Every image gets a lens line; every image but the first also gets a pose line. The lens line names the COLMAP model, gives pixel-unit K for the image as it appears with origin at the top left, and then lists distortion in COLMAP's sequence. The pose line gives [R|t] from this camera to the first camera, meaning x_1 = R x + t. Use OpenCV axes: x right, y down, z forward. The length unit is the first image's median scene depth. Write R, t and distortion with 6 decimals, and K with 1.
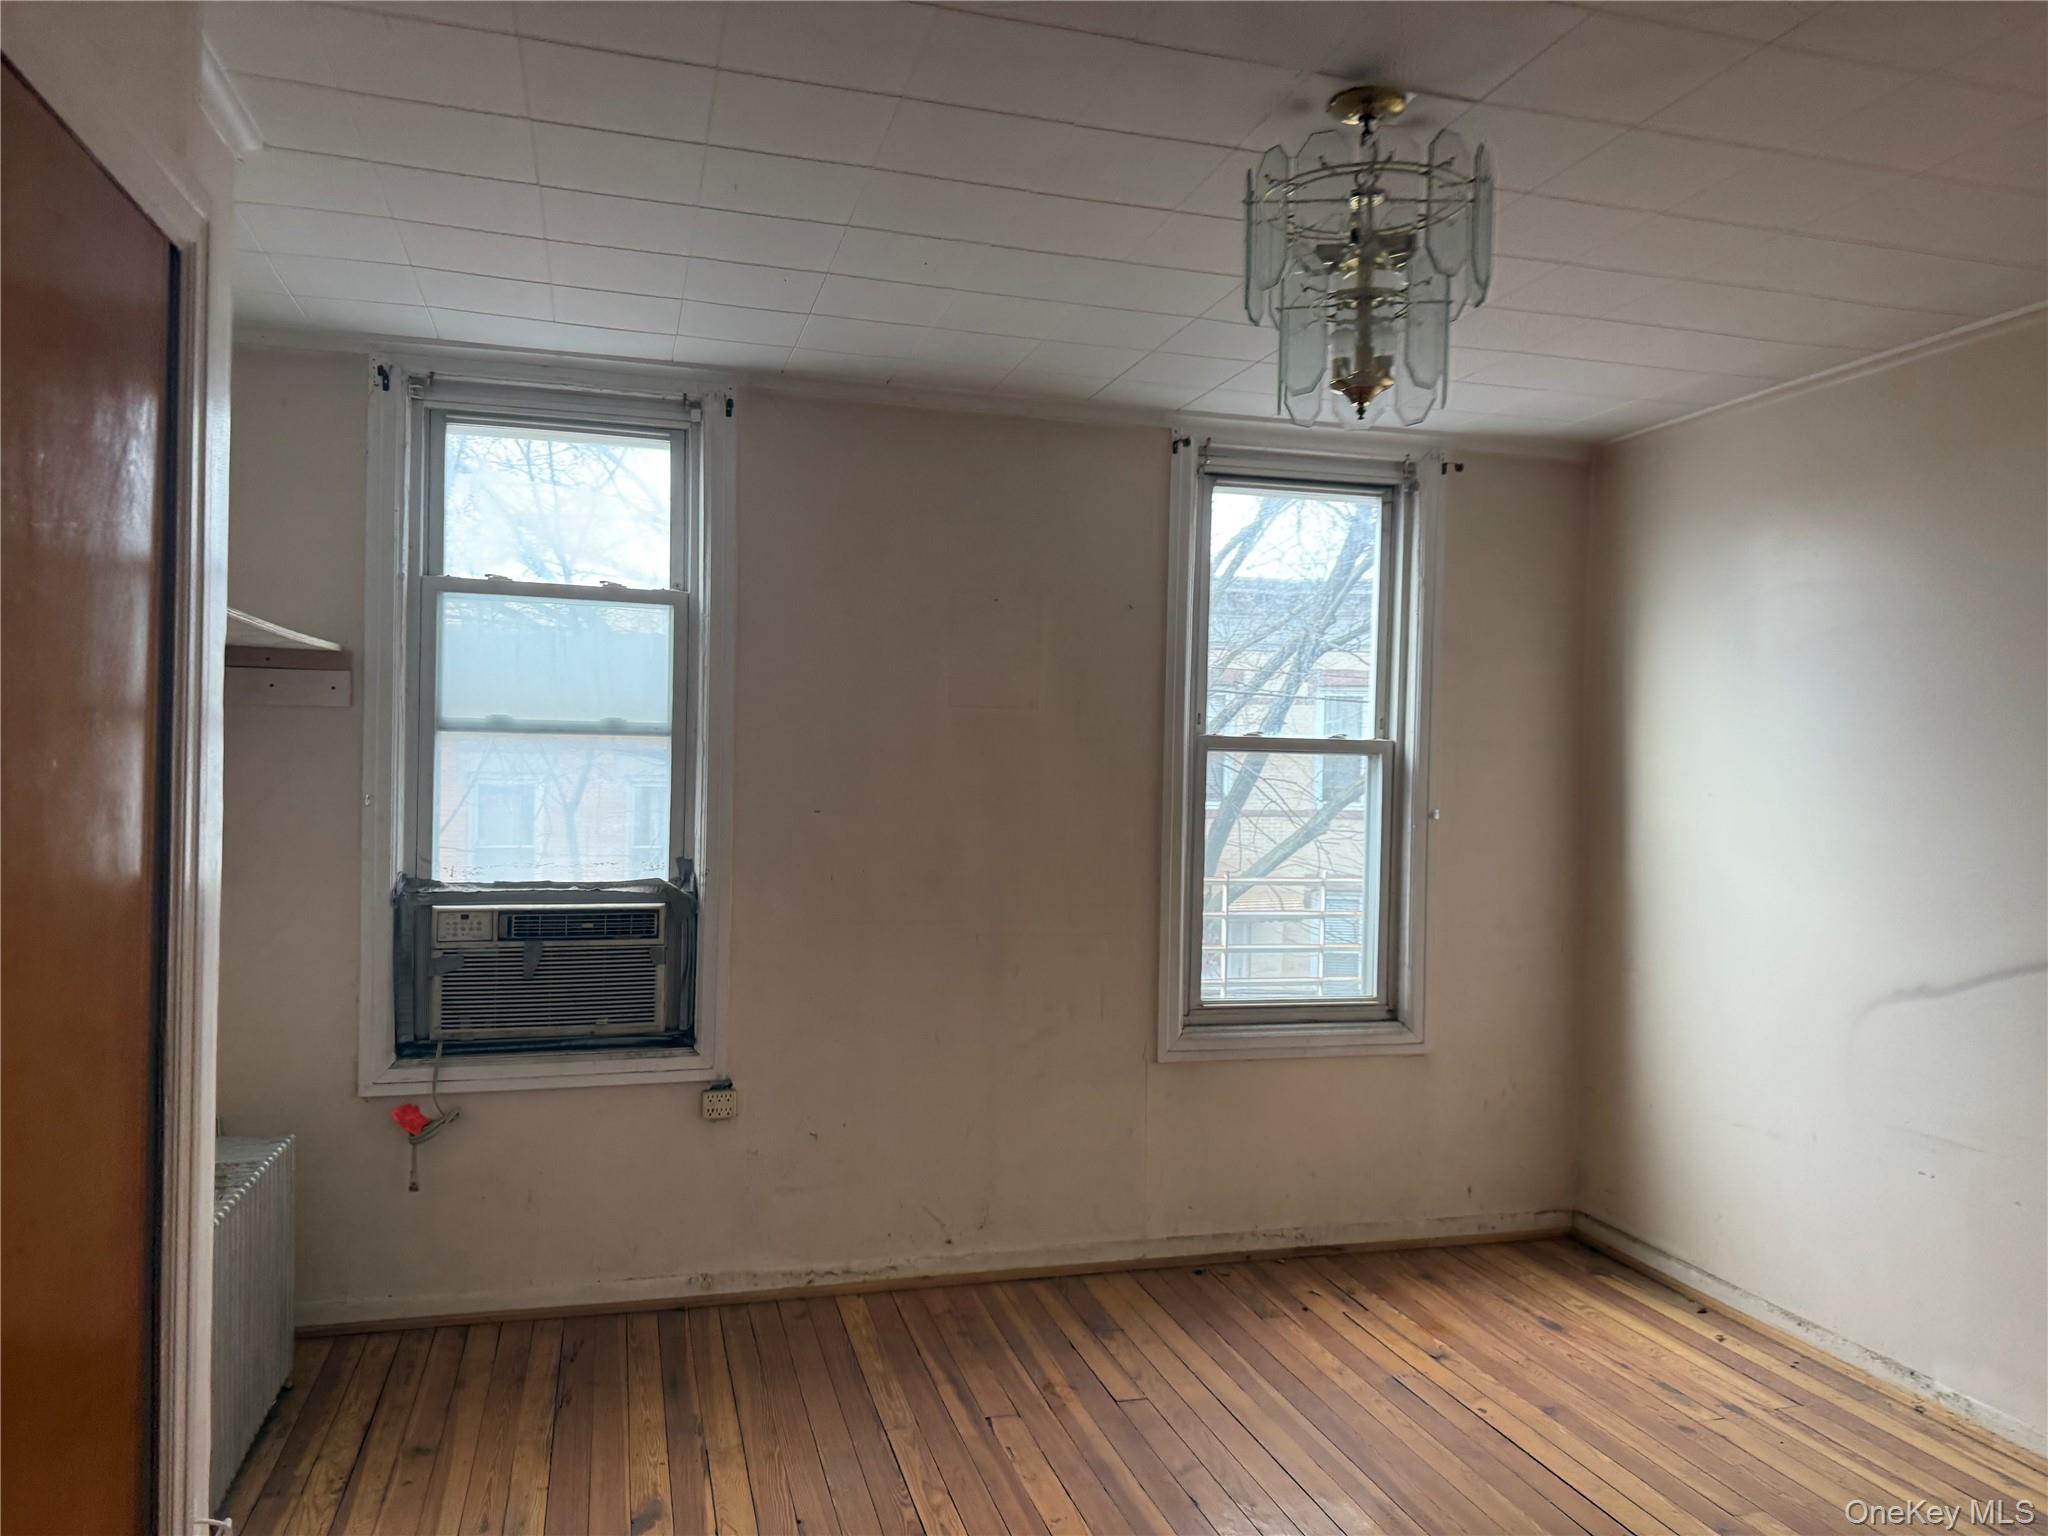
lens RADIAL K [[1443.5, 0, 1033.6], [0, 1443.5, 775.5], [0, 0, 1]] dist [-0.002230, 0.000048]
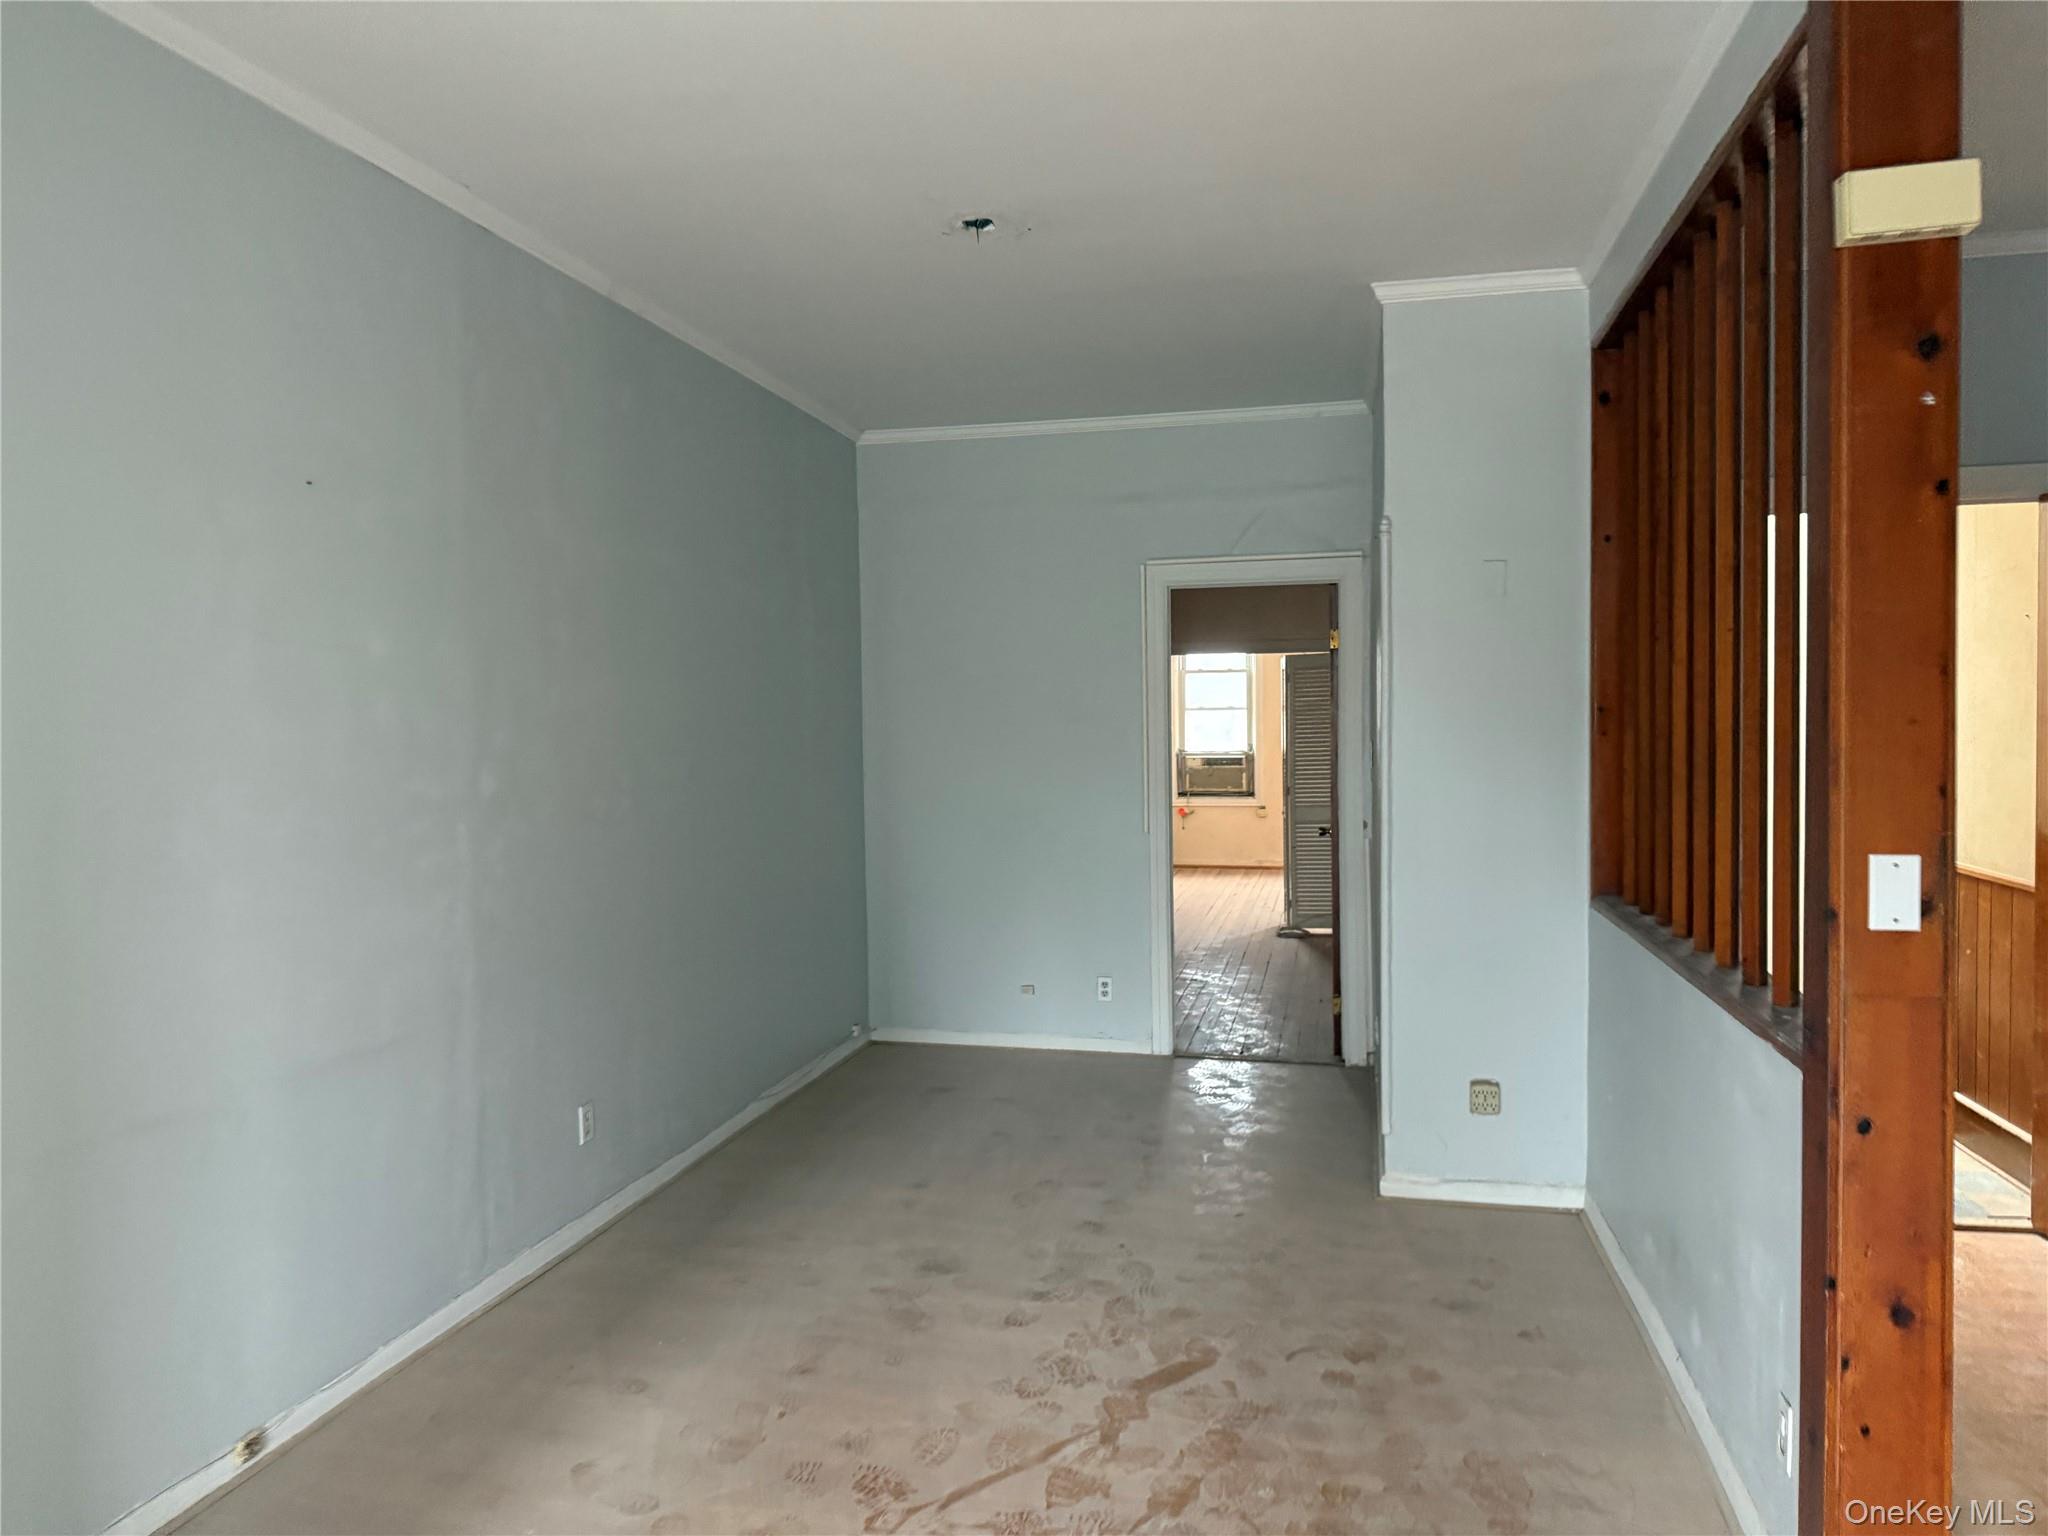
lens RADIAL K [[1443.5, 0, 1025.6], [0, 1443.5, 765.6], [0, 0, 1]] dist [-0.002230, 0.000048]
pose [[0.851548, -0.009340, -0.524194, 1.172997], [0.022071, 0.999594, 0.018044, 0.033372], [0.523812, -0.026935, 0.851408, -2.374551]]
